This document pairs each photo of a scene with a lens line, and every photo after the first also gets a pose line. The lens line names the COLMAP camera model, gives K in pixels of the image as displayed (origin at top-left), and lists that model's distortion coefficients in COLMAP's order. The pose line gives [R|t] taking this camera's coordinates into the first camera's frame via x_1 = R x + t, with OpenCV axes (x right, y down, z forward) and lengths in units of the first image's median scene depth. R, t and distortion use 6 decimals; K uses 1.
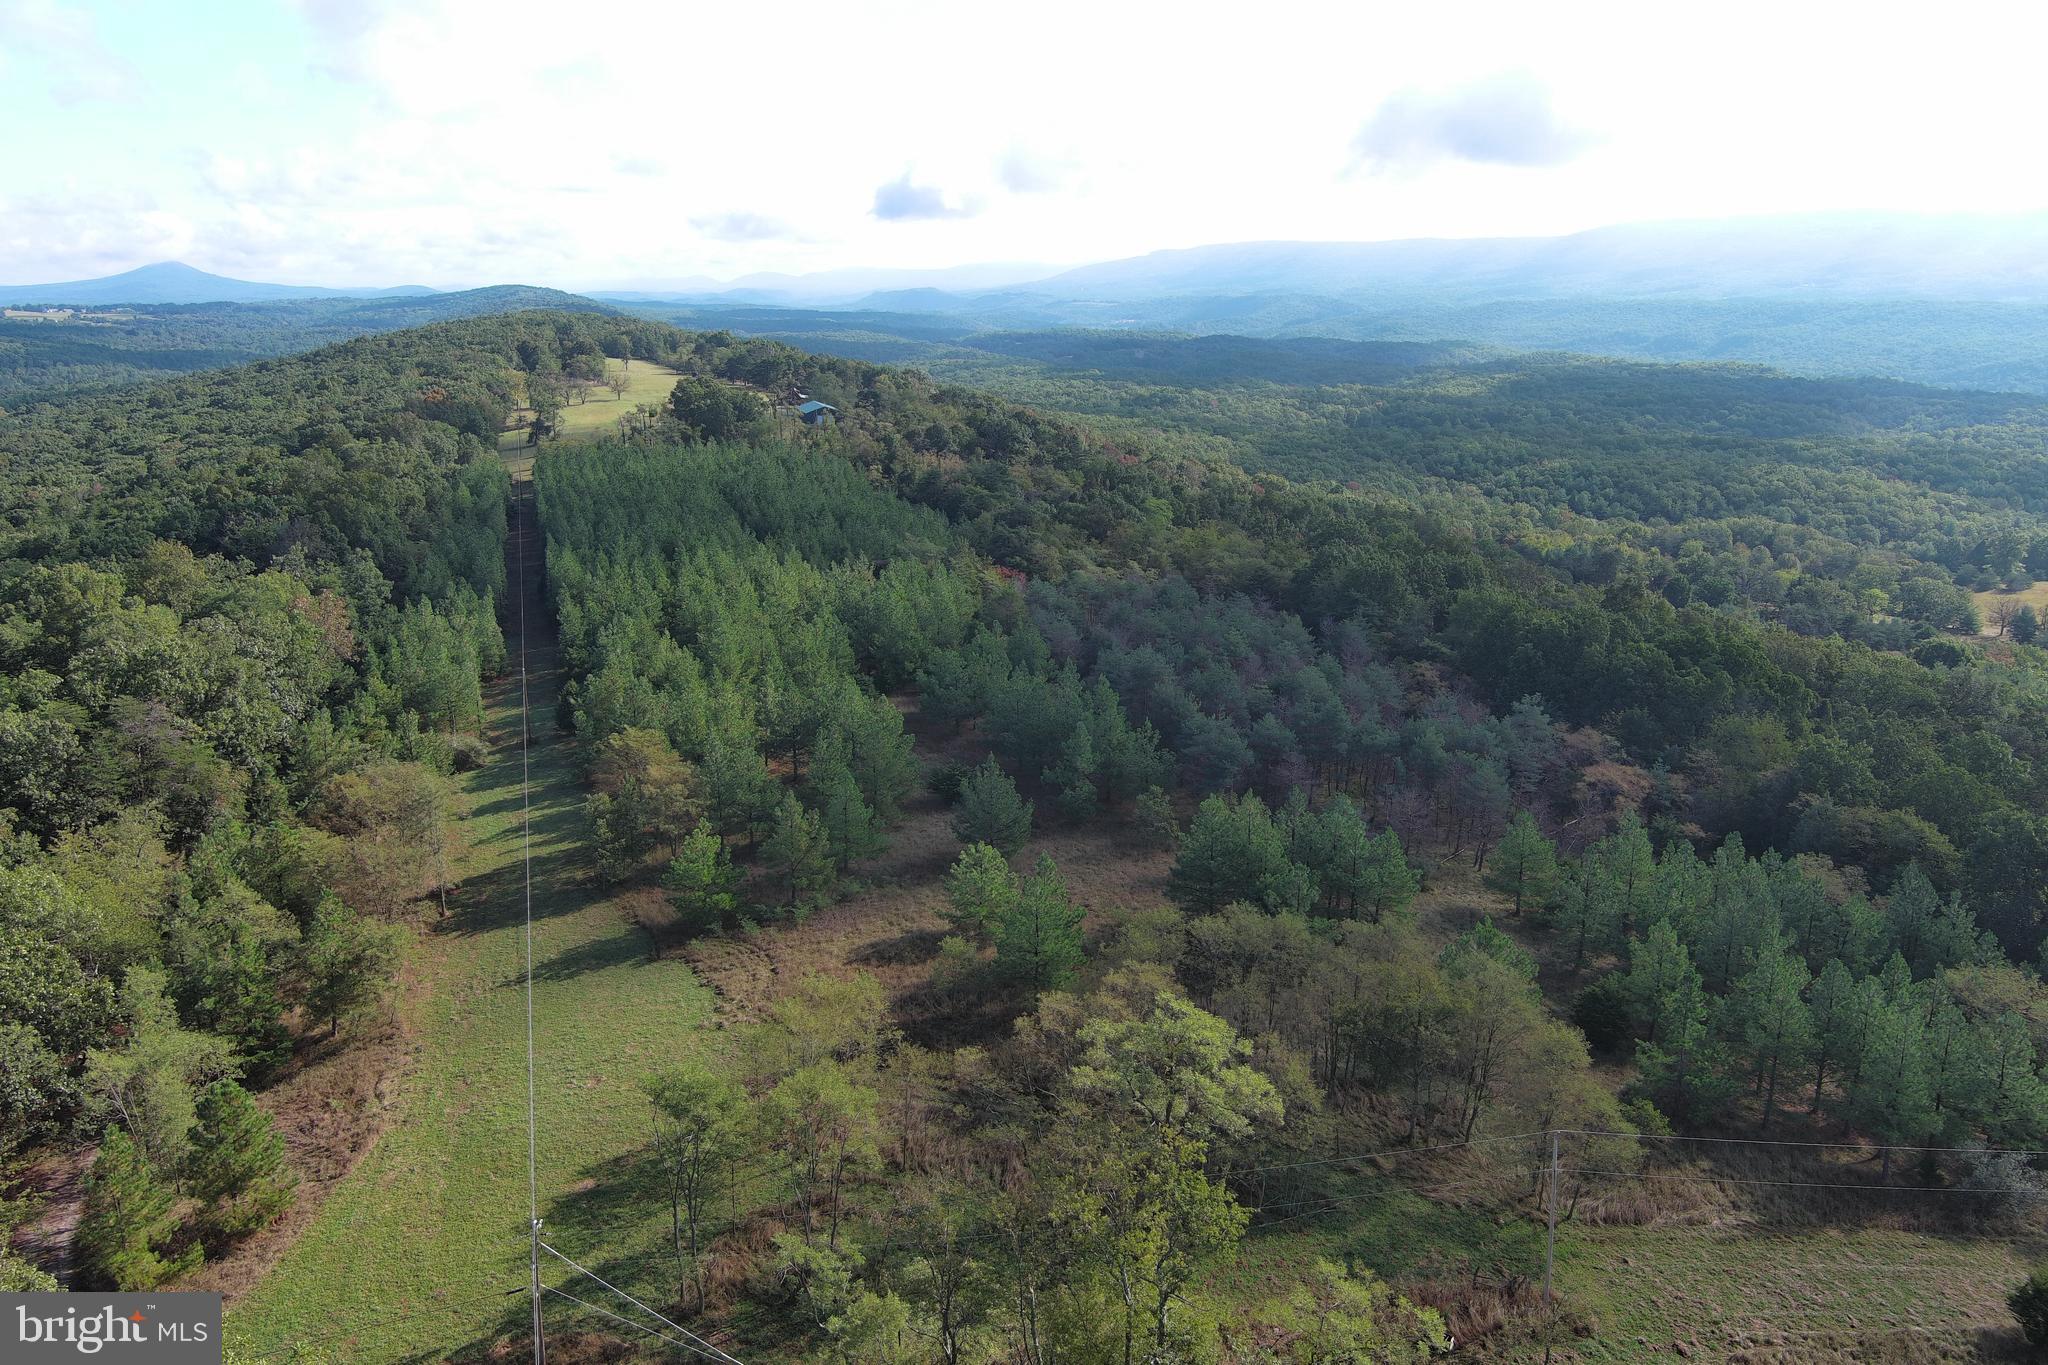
lens RADIAL K [[1575.6, 0, 1022.9], [0, 1575.6, 686.5], [0, 0, 1]] dist [0.016825, -0.021639]
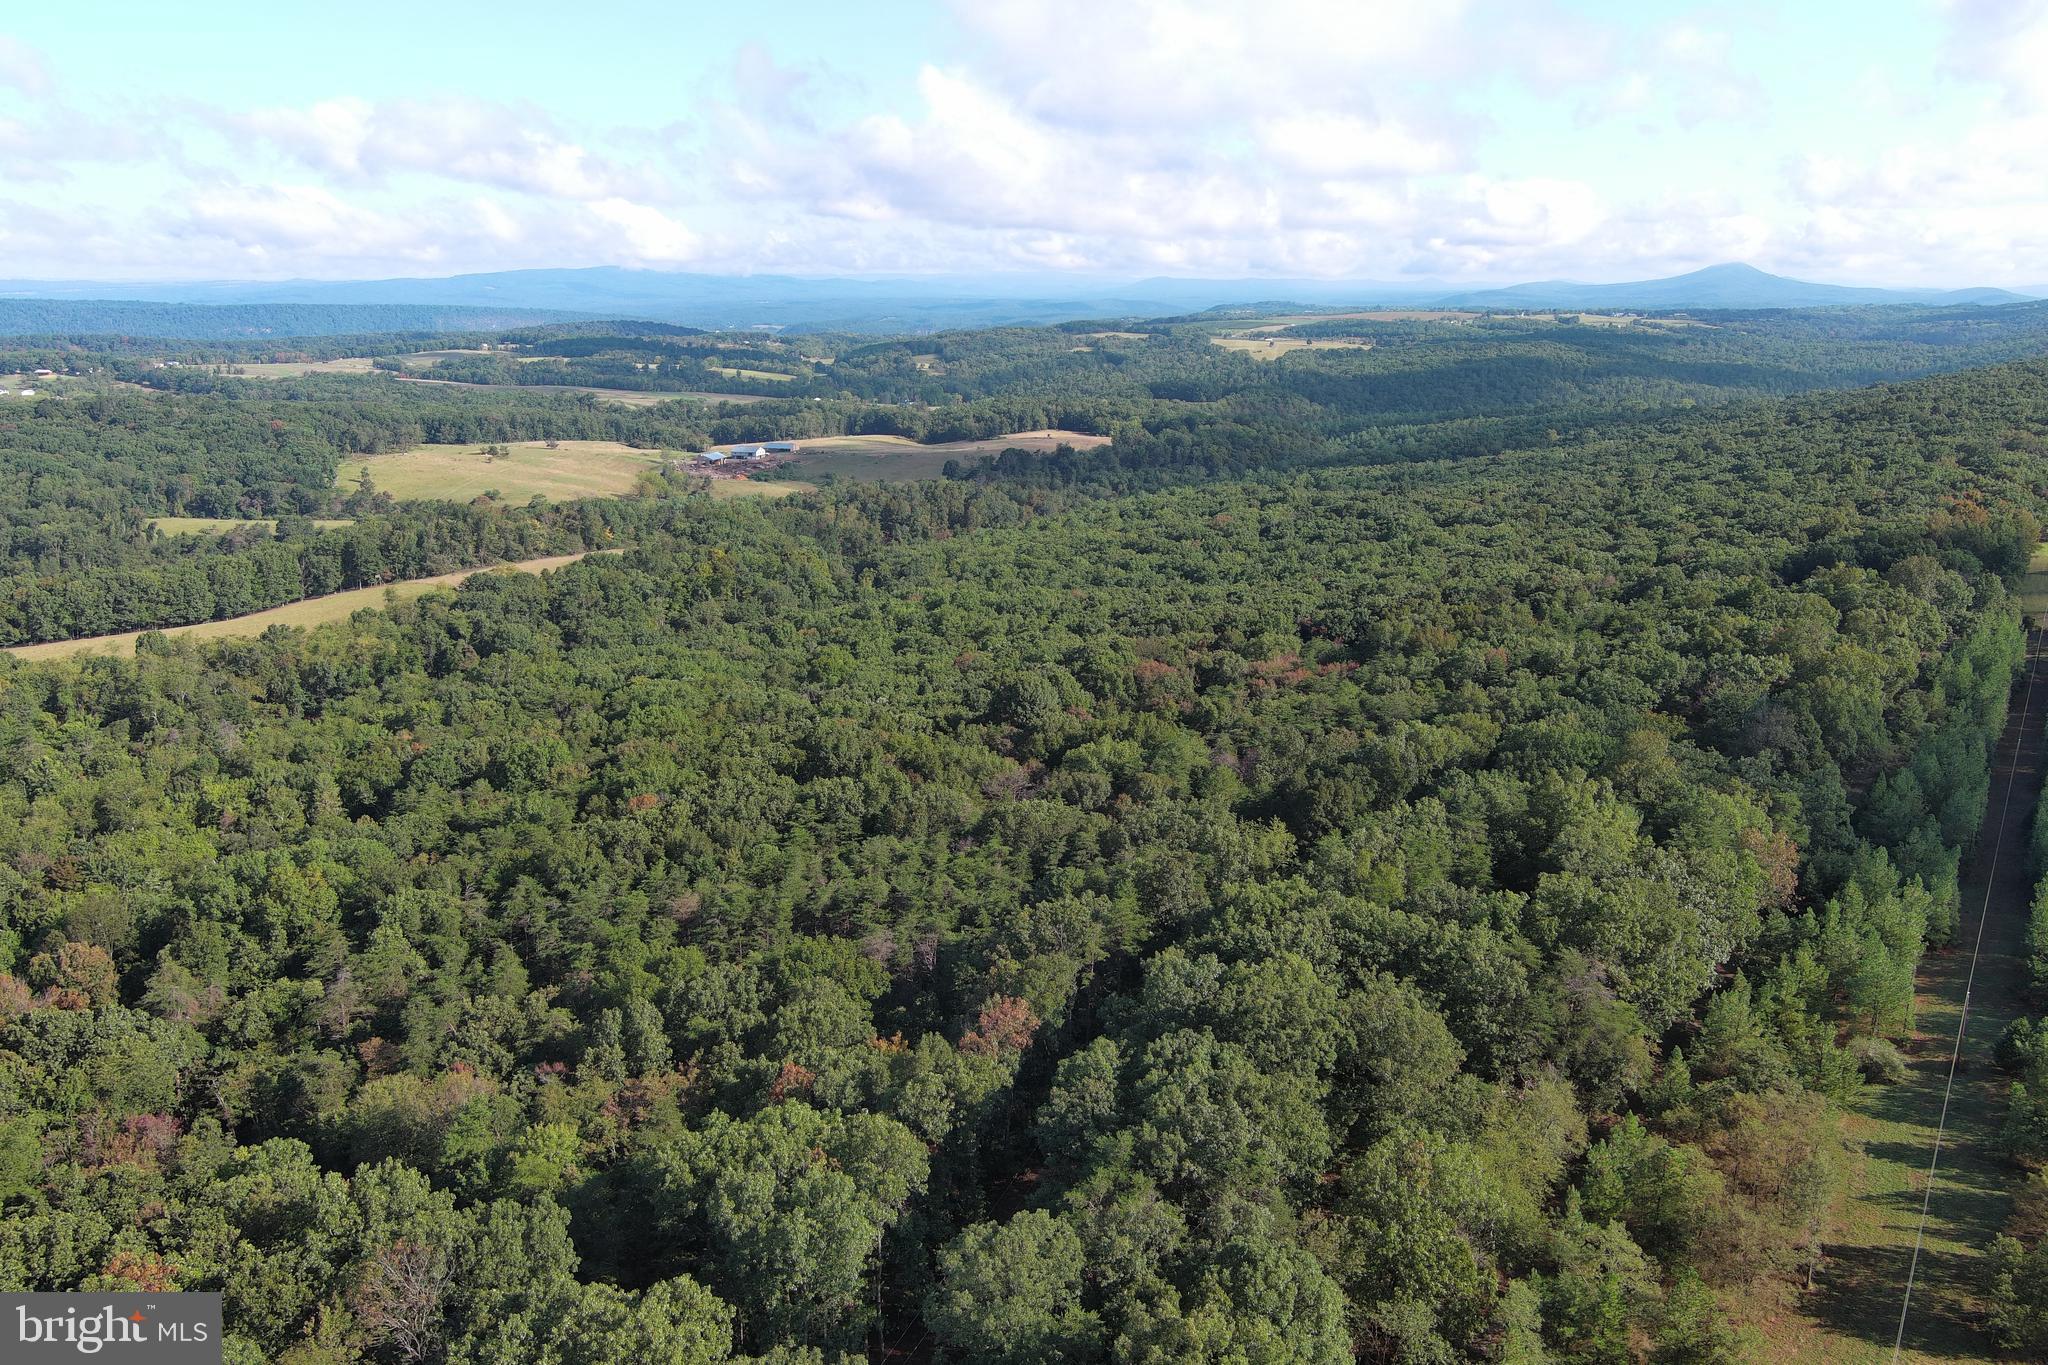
lens RADIAL K [[1575.6, 0, 1019.4], [0, 1575.6, 675.8], [0, 0, 1]] dist [0.016825, -0.021639]
pose [[0.626974, 0.196777, -0.753779, -0.004103], [-0.192665, 0.976683, 0.094714, -0.161927], [0.754841, 0.085843, 0.650266, -0.034287]]
